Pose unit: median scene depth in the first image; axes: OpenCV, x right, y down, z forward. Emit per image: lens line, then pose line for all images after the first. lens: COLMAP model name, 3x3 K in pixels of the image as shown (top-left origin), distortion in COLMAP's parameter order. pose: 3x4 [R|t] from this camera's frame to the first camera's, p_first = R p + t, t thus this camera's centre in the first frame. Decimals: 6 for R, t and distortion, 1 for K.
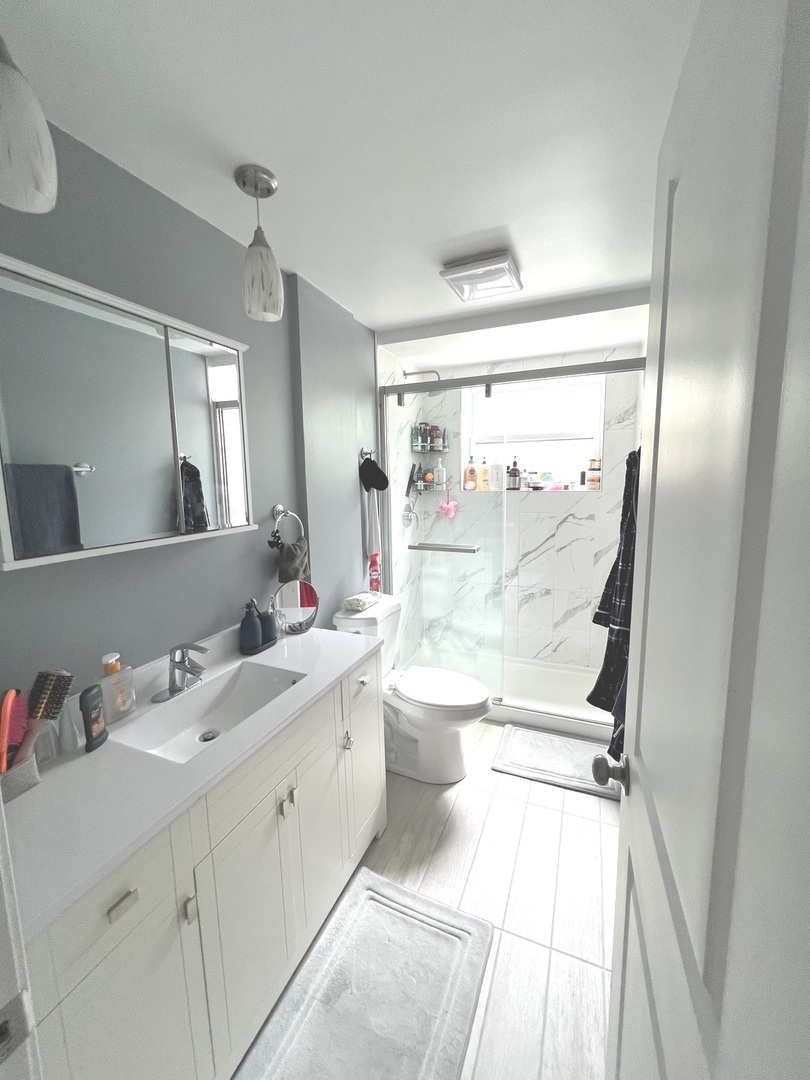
lens RADIAL K [[431.6, 0, 407.6], [0, 431.6, 534.7], [0, 0, 1]] dist [-0.000028, -0.000131]
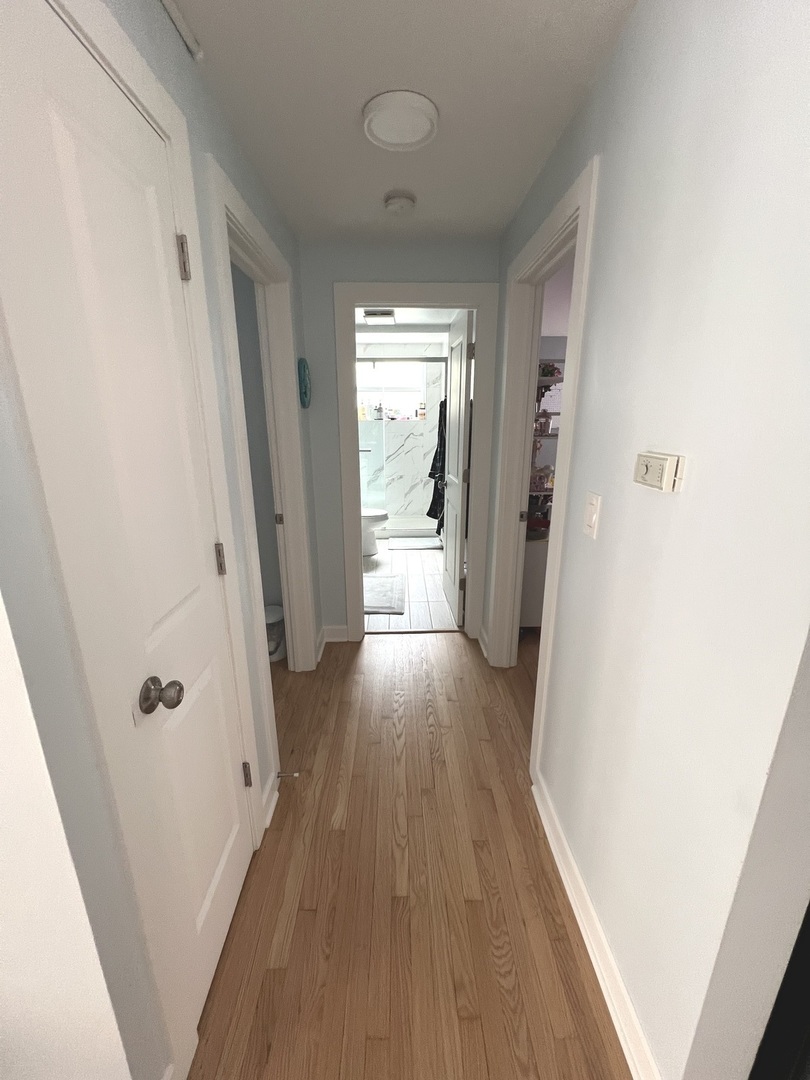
lens RADIAL K [[431.6, 0, 407.6], [0, 431.6, 534.7], [0, 0, 1]] dist [-0.000028, -0.000131]
pose [[0.912710, -0.096305, 0.397096, -0.422421], [0.041678, 0.988702, 0.143986, 0.117980], [-0.406476, -0.114867, 0.906412, -0.737028]]
